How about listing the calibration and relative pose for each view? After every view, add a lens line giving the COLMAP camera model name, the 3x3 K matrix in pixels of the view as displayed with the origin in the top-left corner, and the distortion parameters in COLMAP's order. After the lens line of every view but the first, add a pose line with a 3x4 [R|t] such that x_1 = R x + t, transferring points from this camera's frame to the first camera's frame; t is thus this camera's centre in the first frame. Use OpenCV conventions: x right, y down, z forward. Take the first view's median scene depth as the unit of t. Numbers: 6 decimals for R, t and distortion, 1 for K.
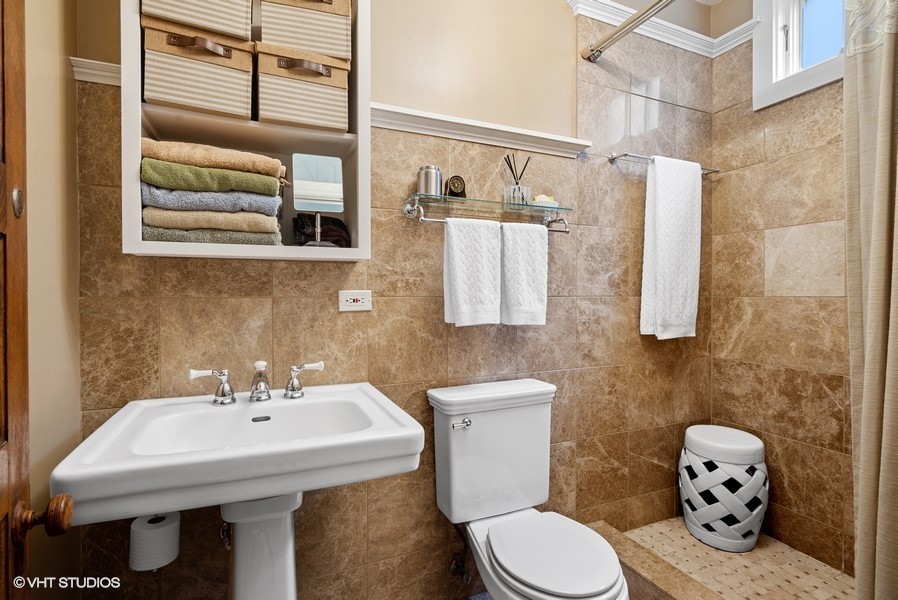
lens RADIAL K [[454.2, 0, 453.3], [0, 454.2, 299.1], [0, 0, 1]] dist [0.003854, 0.002016]
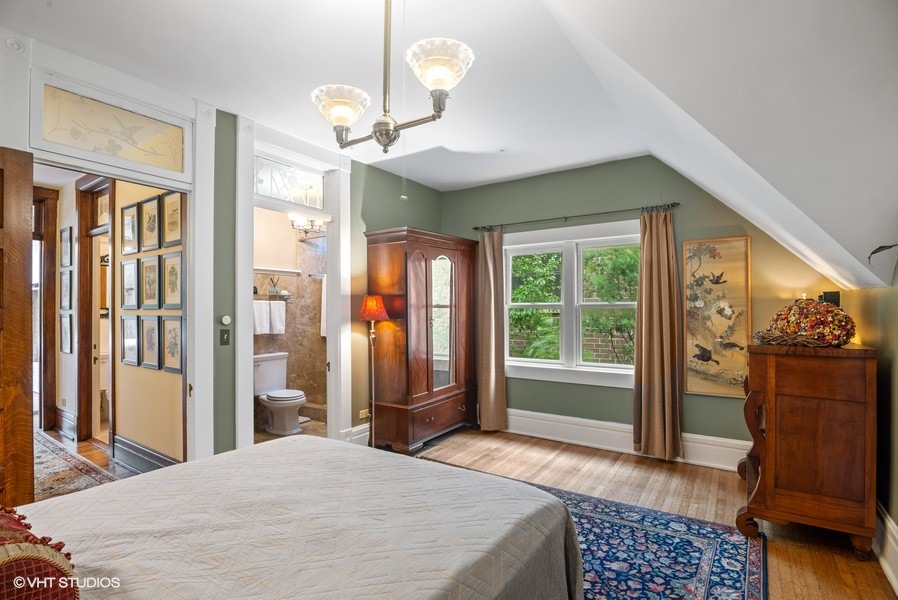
lens RADIAL K [[454.2, 0, 450.8], [0, 454.2, 306.5], [0, 0, 1]] dist [0.003854, 0.002016]
pose [[0.865906, 0.000168, 0.500207, -0.337945], [0.005642, 0.999933, -0.010102, -0.084575], [-0.500175, 0.011570, 0.865847, -2.086586]]
